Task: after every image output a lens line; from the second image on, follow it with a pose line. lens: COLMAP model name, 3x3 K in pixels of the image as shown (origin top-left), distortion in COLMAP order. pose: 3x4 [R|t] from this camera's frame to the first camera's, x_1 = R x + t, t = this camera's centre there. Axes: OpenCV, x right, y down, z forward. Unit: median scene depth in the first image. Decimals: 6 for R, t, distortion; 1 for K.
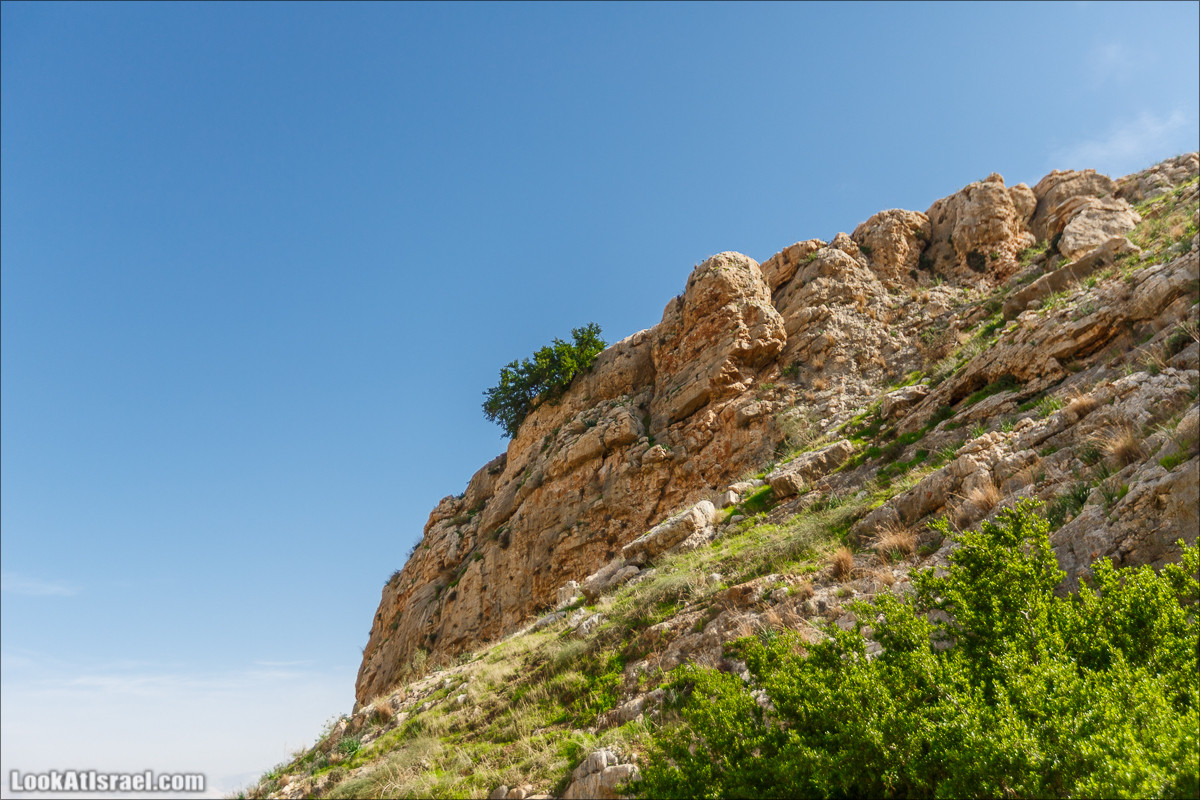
lens RADIAL K [[911.0, 0, 599.9], [0, 911.0, 397.5], [0, 0, 1]] dist [-0.001255, -0.000328]
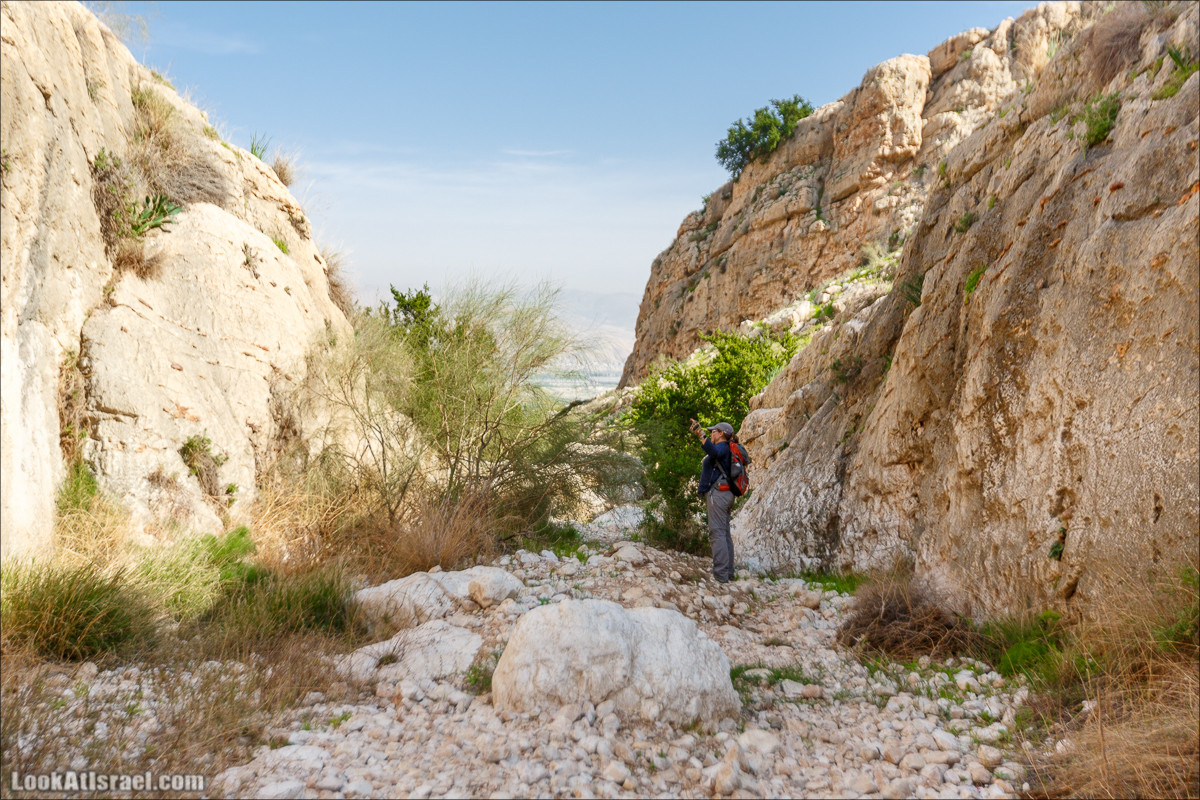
lens RADIAL K [[1205.4, 0, 600.6], [0, 1205.4, 400.9], [0, 0, 1]] dist [-0.027858, 0.000000]
pose [[0.955918, 0.081053, -0.282224, 0.282438], [0.054199, 0.895927, 0.440882, -0.536246], [0.288587, -0.436743, 0.852040, -0.848499]]
